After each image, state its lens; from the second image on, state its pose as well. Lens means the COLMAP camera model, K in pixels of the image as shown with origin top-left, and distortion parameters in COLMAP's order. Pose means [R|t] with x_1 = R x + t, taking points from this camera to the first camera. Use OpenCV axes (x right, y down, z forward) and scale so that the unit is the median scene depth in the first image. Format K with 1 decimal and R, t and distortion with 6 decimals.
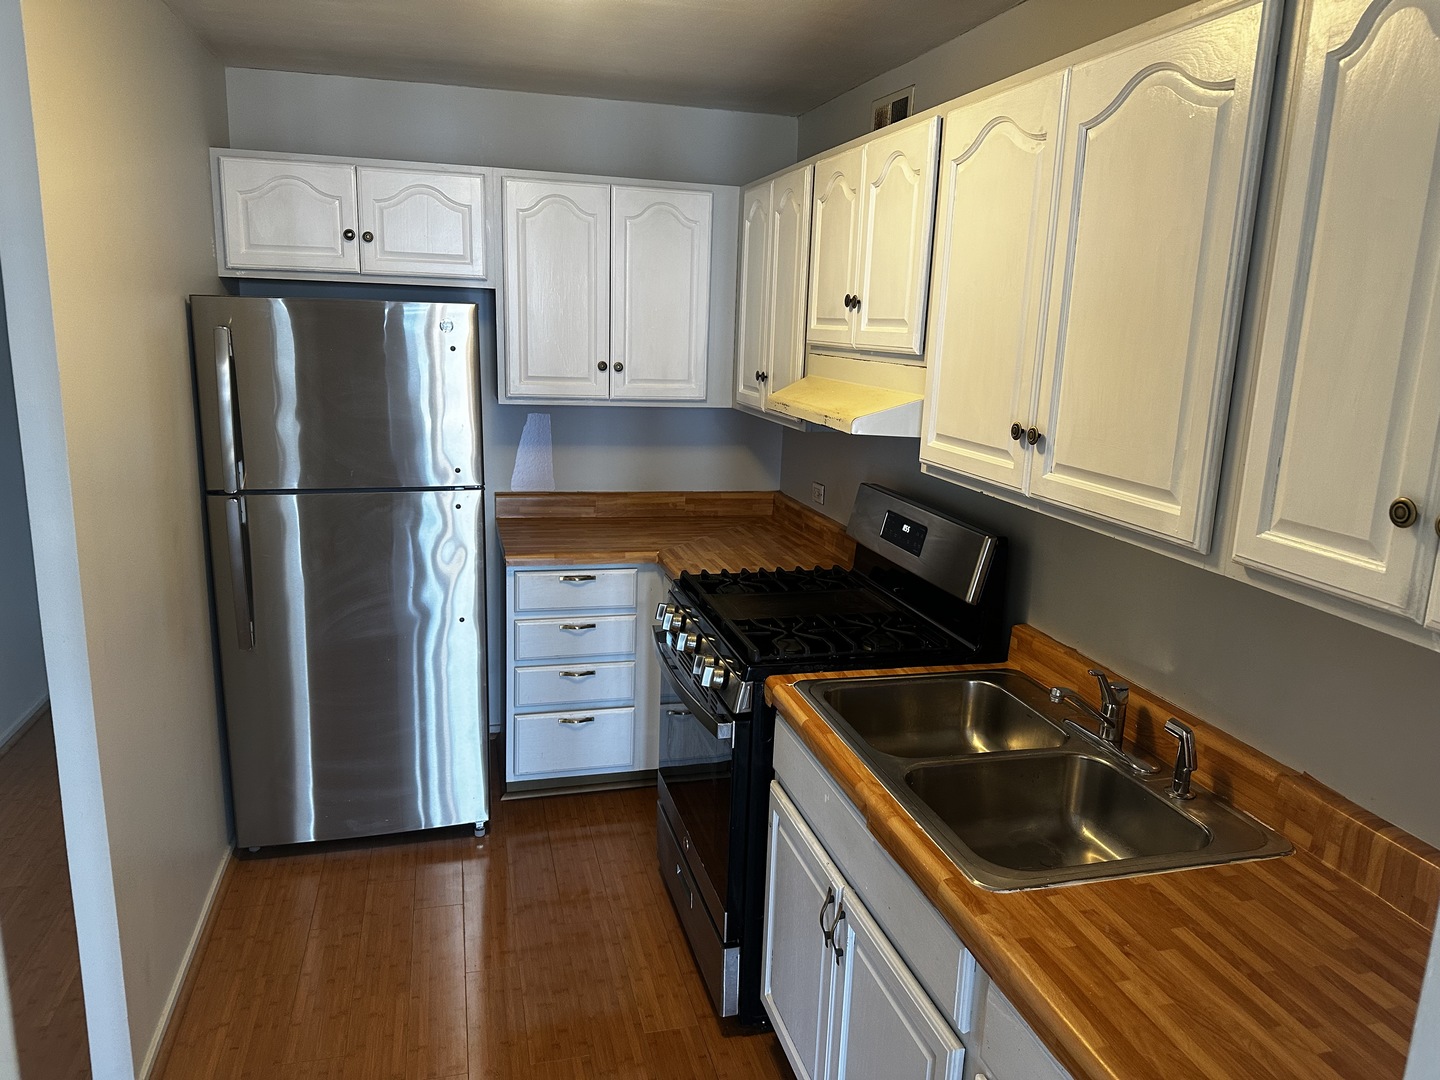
lens RADIAL K [[1010.0, 0, 715.1], [0, 1010.0, 531.7], [0, 0, 1]] dist [0.052306, -0.056793]
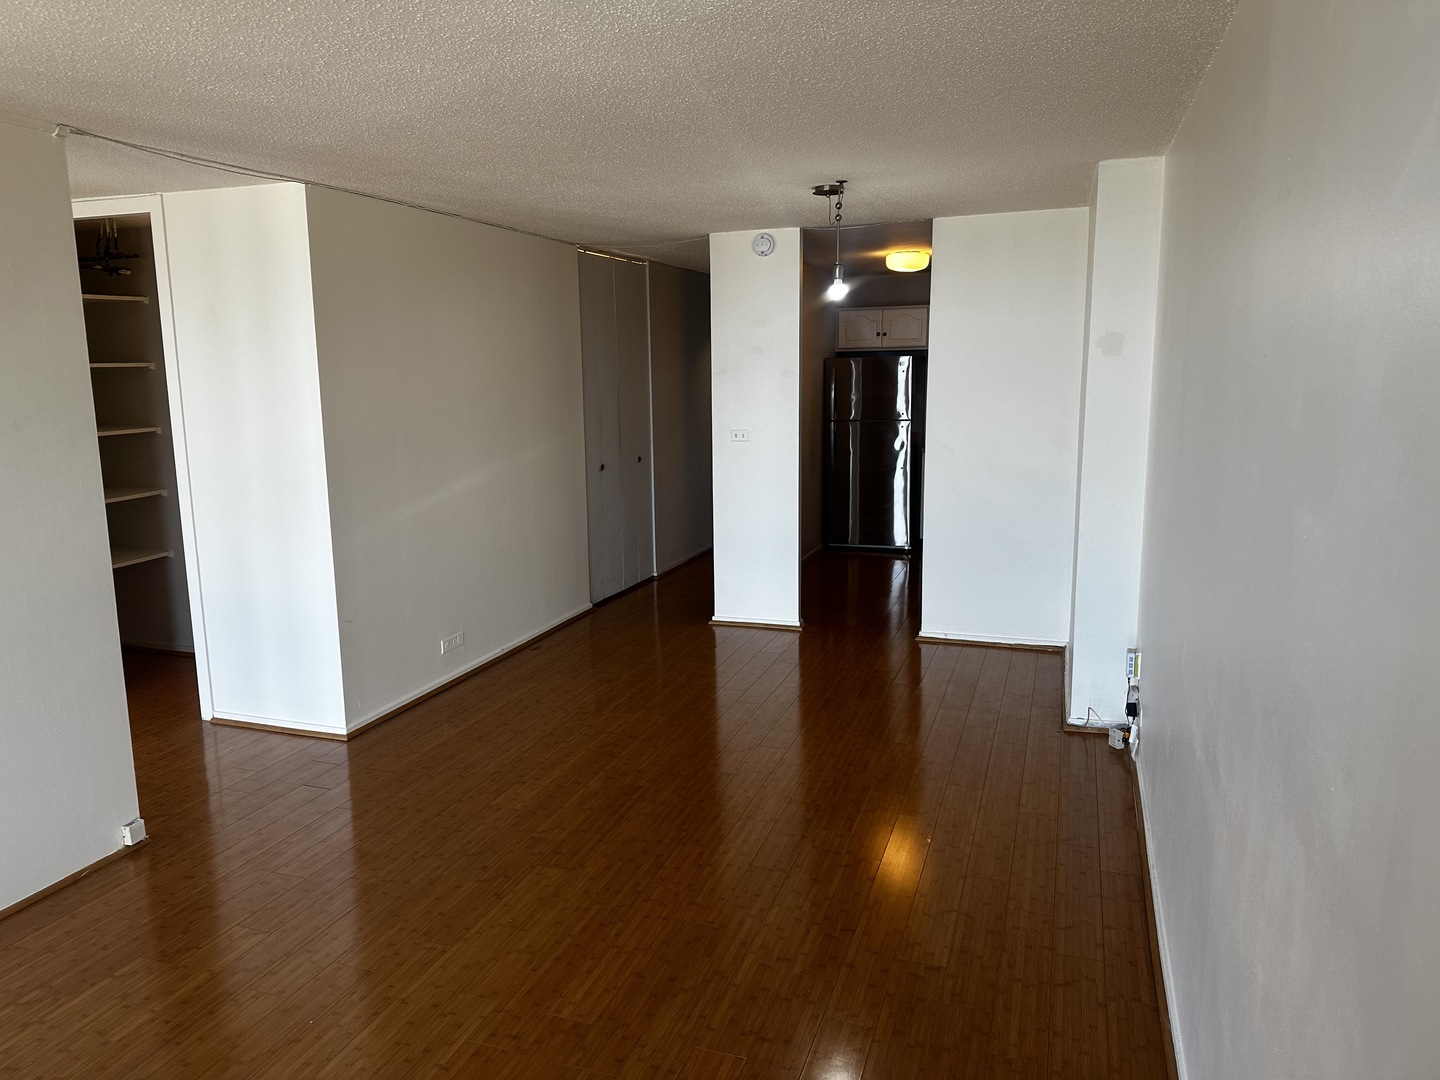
lens RADIAL K [[1010.0, 0, 716.7], [0, 1010.0, 539.9], [0, 0, 1]] dist [0.052306, -0.056793]
pose [[0.836079, 0.046000, -0.546677, 0.799776], [-0.073554, 0.996881, -0.028610, 0.375174], [0.543656, 0.064130, 0.836855, -1.498862]]
